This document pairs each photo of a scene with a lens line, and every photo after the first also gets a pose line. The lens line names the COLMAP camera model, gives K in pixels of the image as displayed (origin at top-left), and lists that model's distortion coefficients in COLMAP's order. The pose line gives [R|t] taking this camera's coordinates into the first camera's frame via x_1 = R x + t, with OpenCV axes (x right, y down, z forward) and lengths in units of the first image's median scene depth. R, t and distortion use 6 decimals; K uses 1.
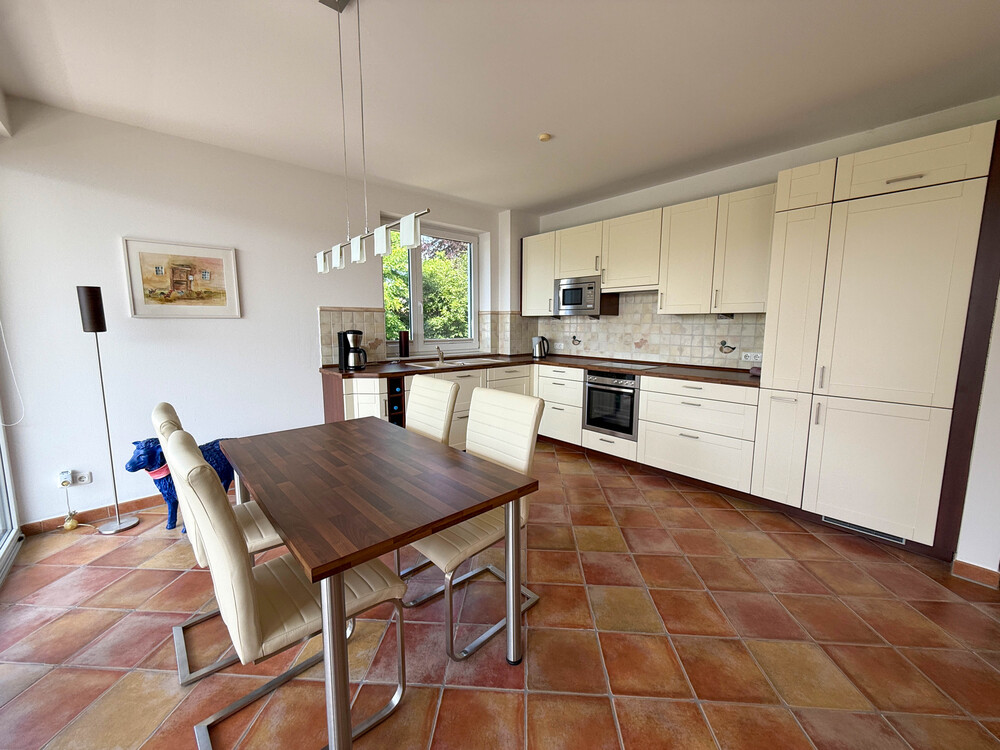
lens RADIAL K [[397.9, 0, 501.6], [0, 397.9, 376.3], [0, 0, 1]] dist [-0.000547, 0.000030]
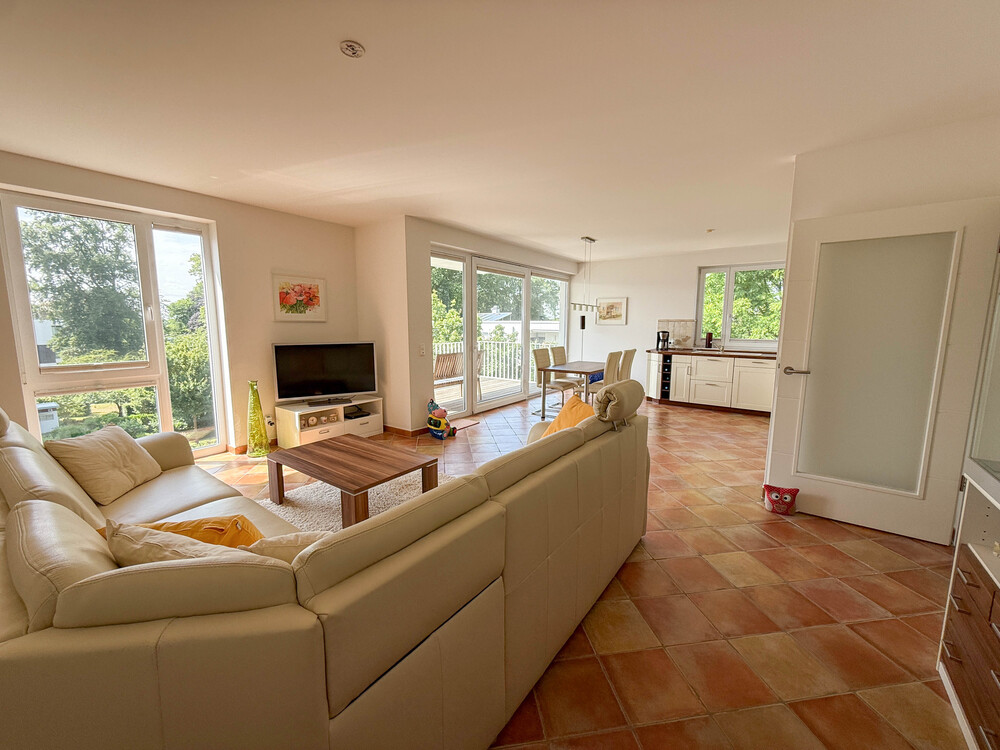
lens RADIAL K [[397.9, 0, 501.3], [0, 397.9, 374.3], [0, 0, 1]] dist [-0.000547, 0.000030]
pose [[0.215352, 0.125209, -0.968476, 1.388768], [-0.131519, 0.986429, 0.098285, 0.012492], [0.967639, 0.106207, 0.228897, -0.243409]]
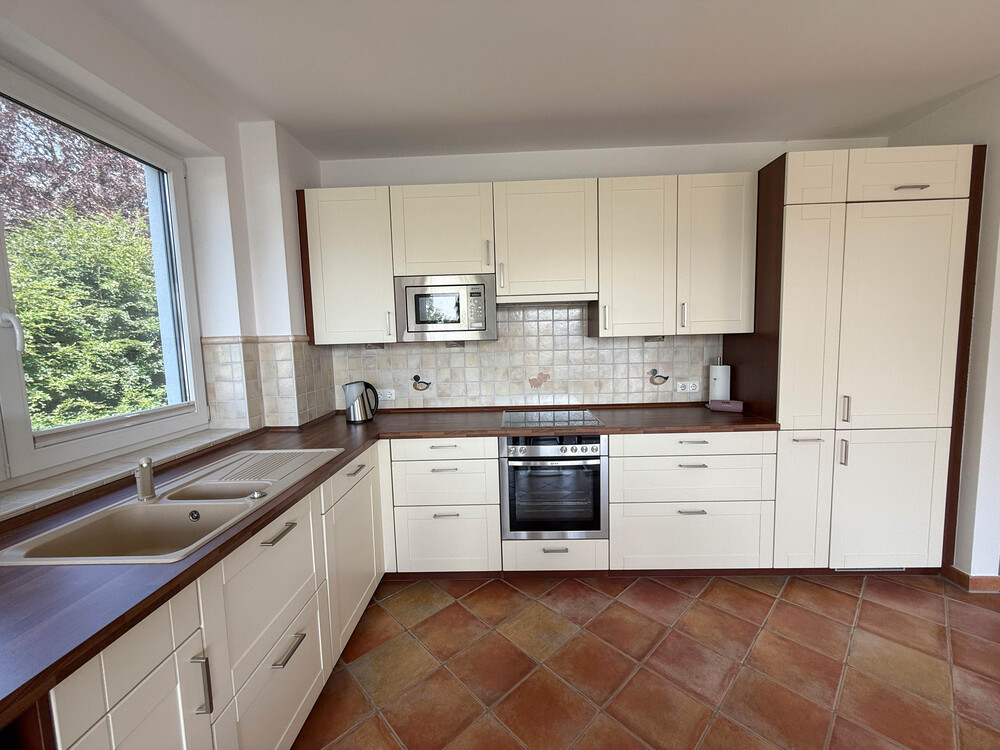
lens RADIAL K [[397.9, 0, 499.7], [0, 397.9, 375.3], [0, 0, 1]] dist [-0.000547, 0.000030]
pose [[0.685290, -0.089890, 0.722701, -0.204656], [0.126816, 0.991921, 0.003124, -0.113312], [-0.717144, 0.089509, 0.691153, 0.649979]]
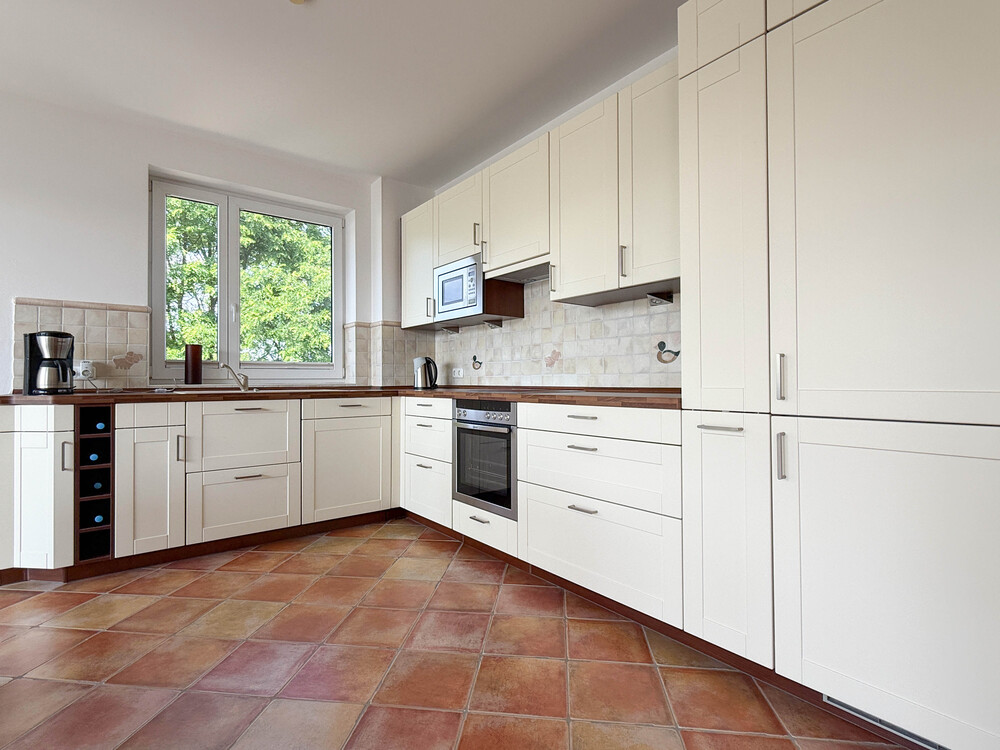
lens RADIAL K [[487.1, 0, 501.0], [0, 487.1, 375.3], [0, 0, 1]] dist [-0.000614, 0.000678]
pose [[0.998308, -0.007812, -0.057623, 0.350229], [-0.000526, 0.989681, -0.143285, 0.057627], [0.058148, 0.143073, 0.988002, 0.282672]]
